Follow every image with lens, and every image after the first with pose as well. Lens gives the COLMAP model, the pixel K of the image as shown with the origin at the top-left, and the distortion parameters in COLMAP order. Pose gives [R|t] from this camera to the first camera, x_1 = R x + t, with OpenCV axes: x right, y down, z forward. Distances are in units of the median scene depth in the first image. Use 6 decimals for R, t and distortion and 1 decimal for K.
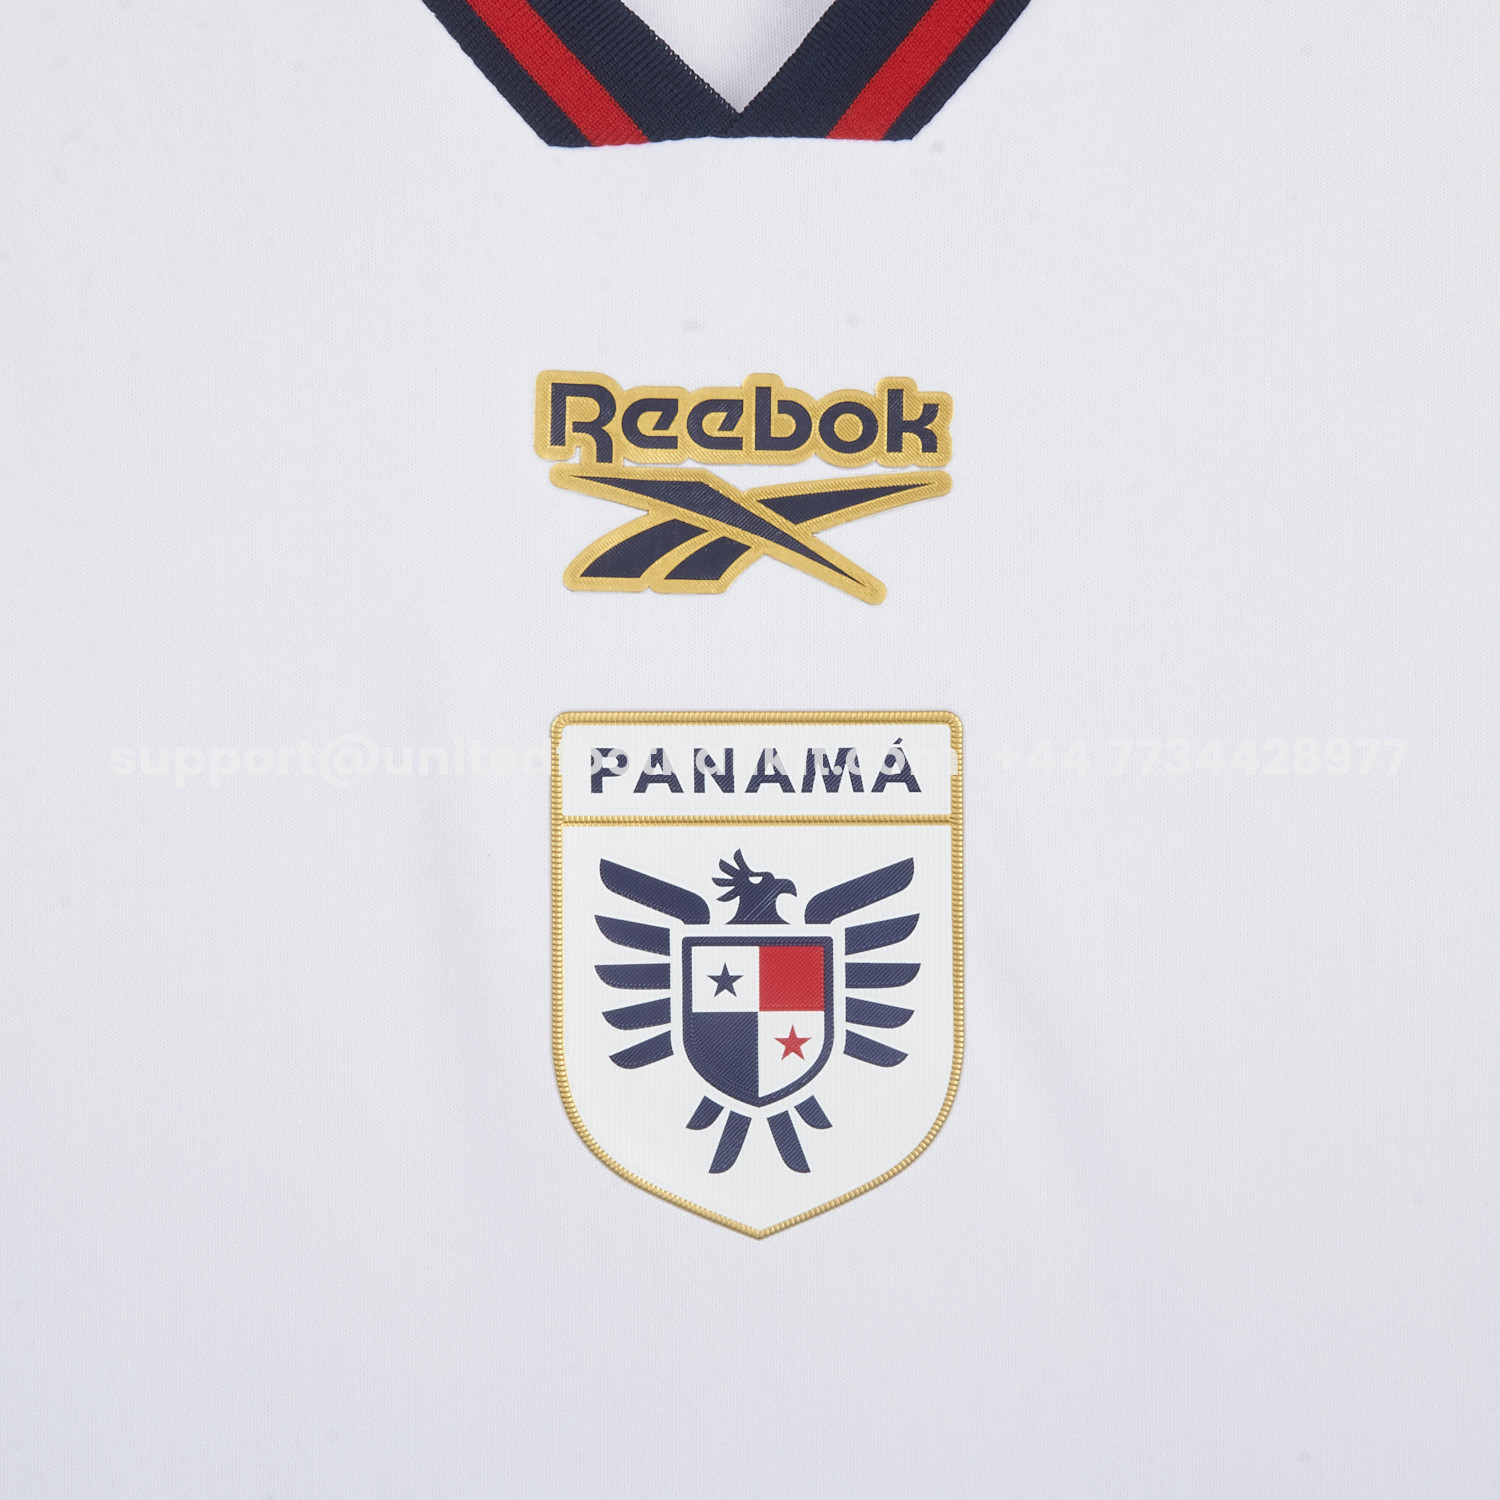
lens RADIAL K [[3377.0, 0, 749.6], [0, 3377.0, 745.8], [0, 0, 1]] dist [-0.100677, 0.000000]
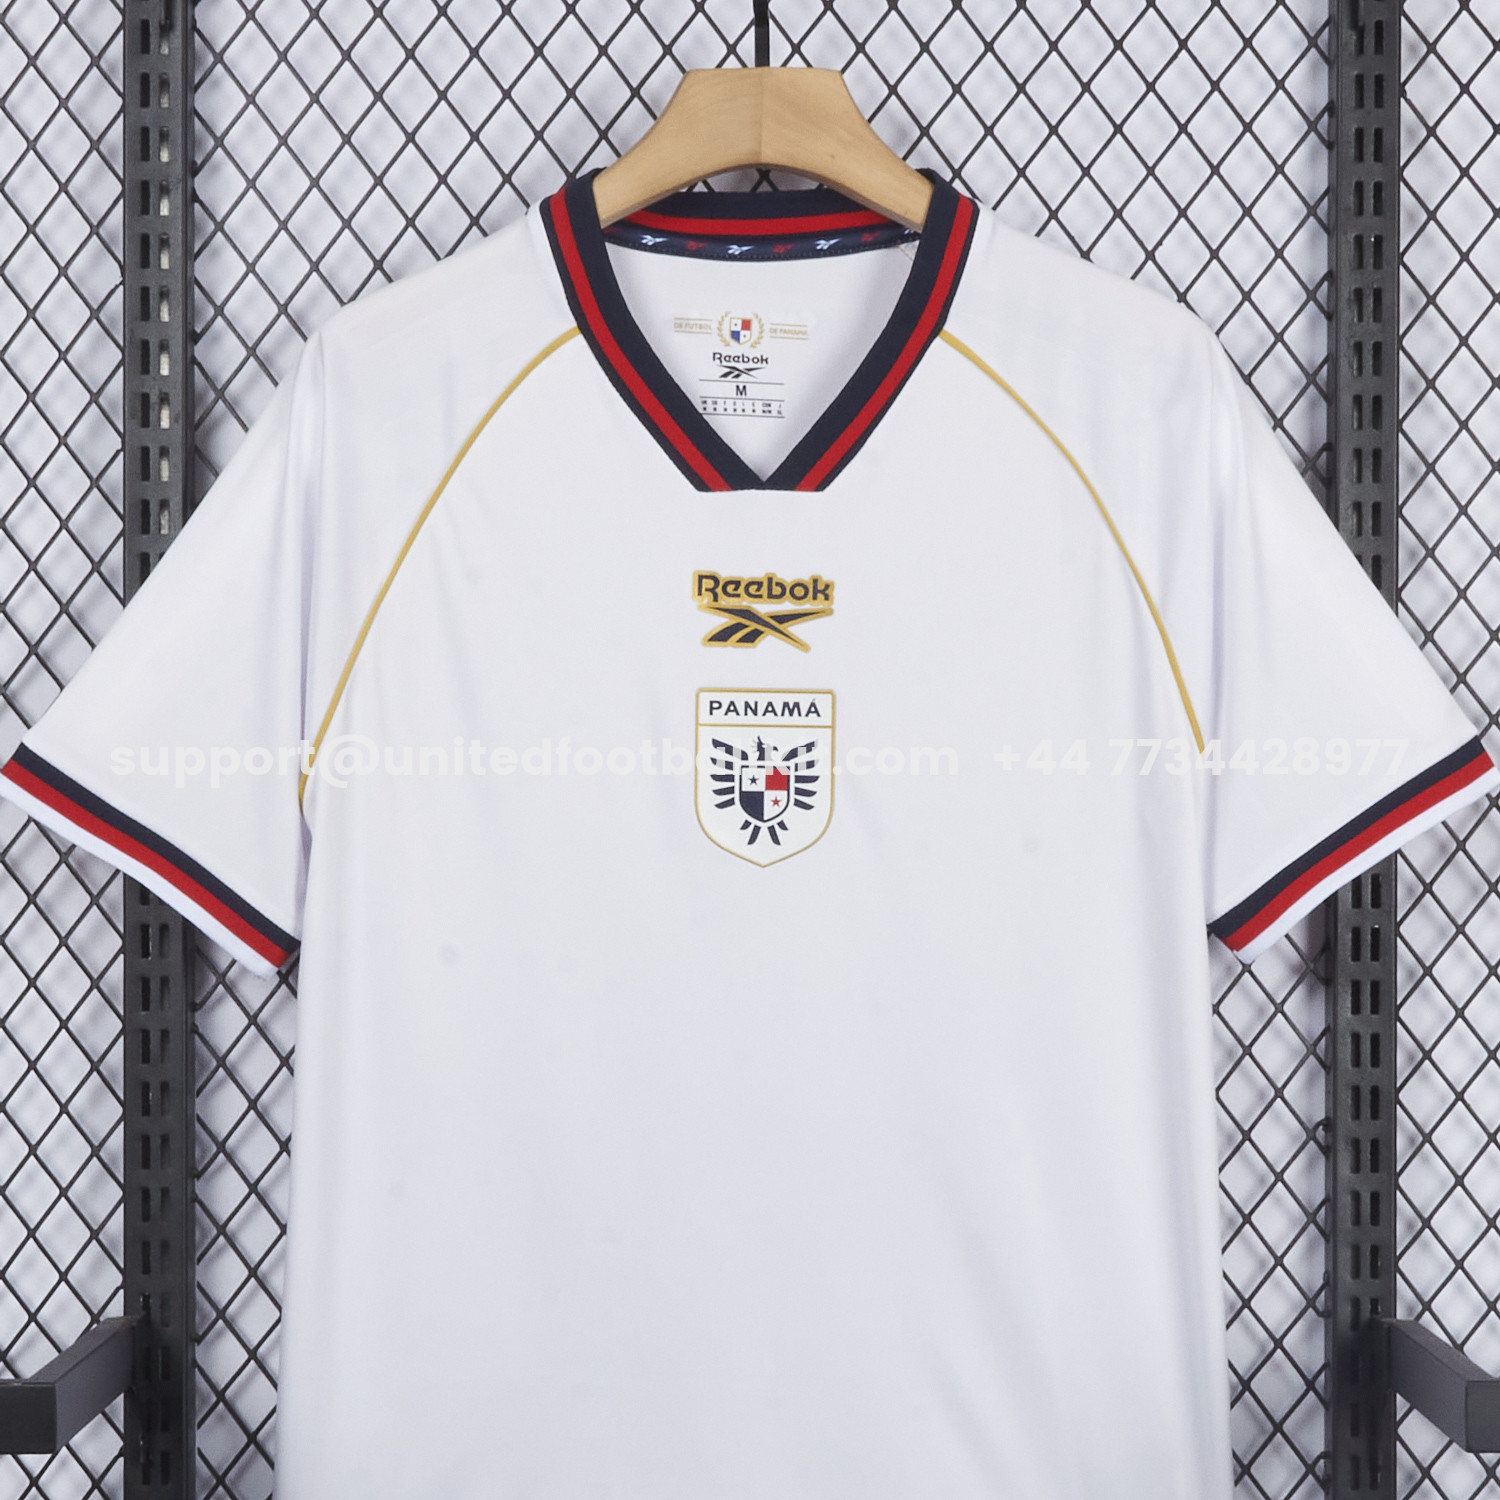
lens RADIAL K [[3377.0, 0, 756.5], [0, 3377.0, 752.9], [0, 0, 1]] dist [-0.100677, 0.000000]
pose [[0.998178, 0.019649, 0.057053, -0.171732], [-0.021380, 0.999324, 0.029898, -0.041630], [-0.056427, -0.031063, 0.997923, -1.920045]]
